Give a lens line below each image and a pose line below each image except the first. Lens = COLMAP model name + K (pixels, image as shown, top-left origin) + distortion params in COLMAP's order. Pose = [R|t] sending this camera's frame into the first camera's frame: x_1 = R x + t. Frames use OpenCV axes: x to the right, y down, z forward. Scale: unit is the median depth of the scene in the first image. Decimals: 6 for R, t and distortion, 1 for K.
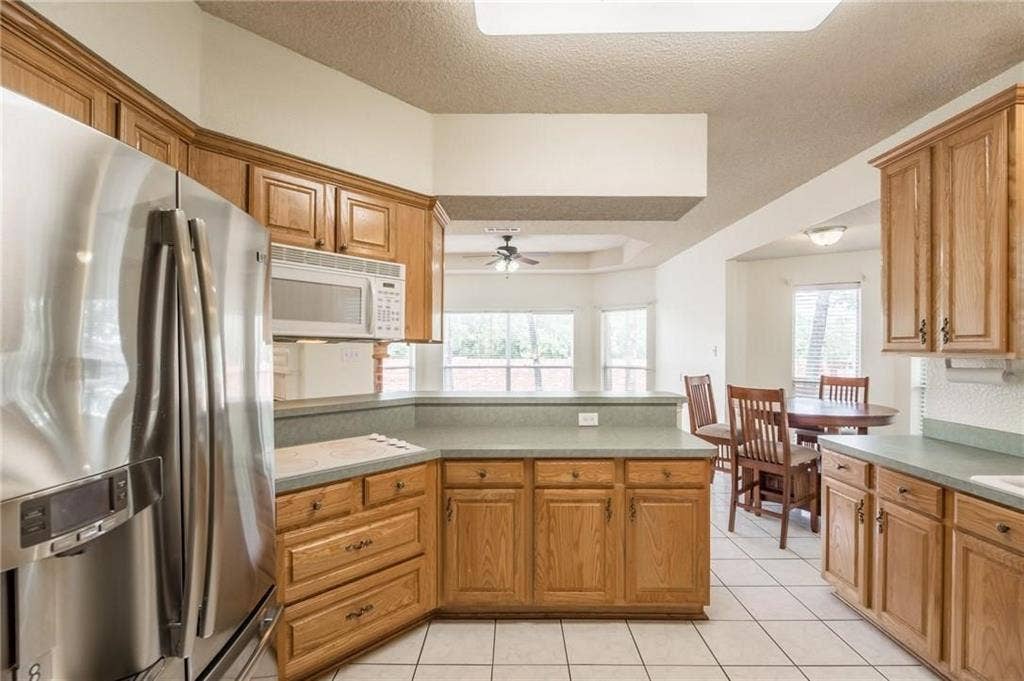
lens RADIAL K [[471.2, 0, 534.4], [0, 471.2, 346.1], [0, 0, 1]] dist [-0.001847, -0.000558]
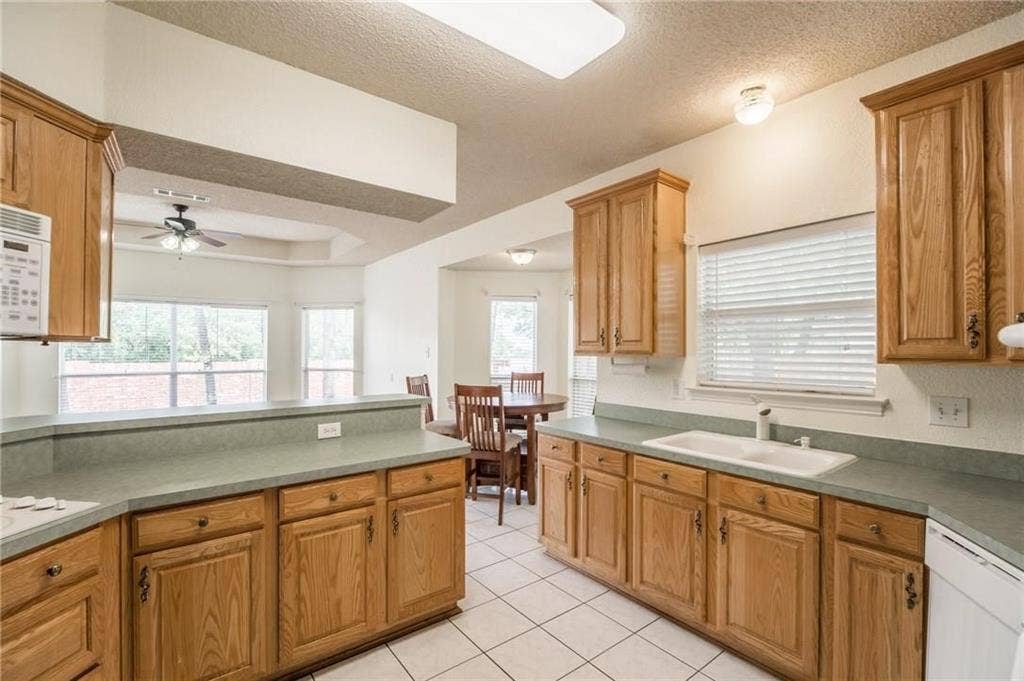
lens RADIAL K [[453.2, 0, 531.1], [0, 453.2, 345.1], [0, 0, 1]] dist [-0.002888, -0.001215]
pose [[0.789309, 0.006182, 0.613966, -0.125029], [-0.003537, 0.999978, -0.005523, -0.000489], [-0.613986, 0.002188, 0.789314, 0.118555]]
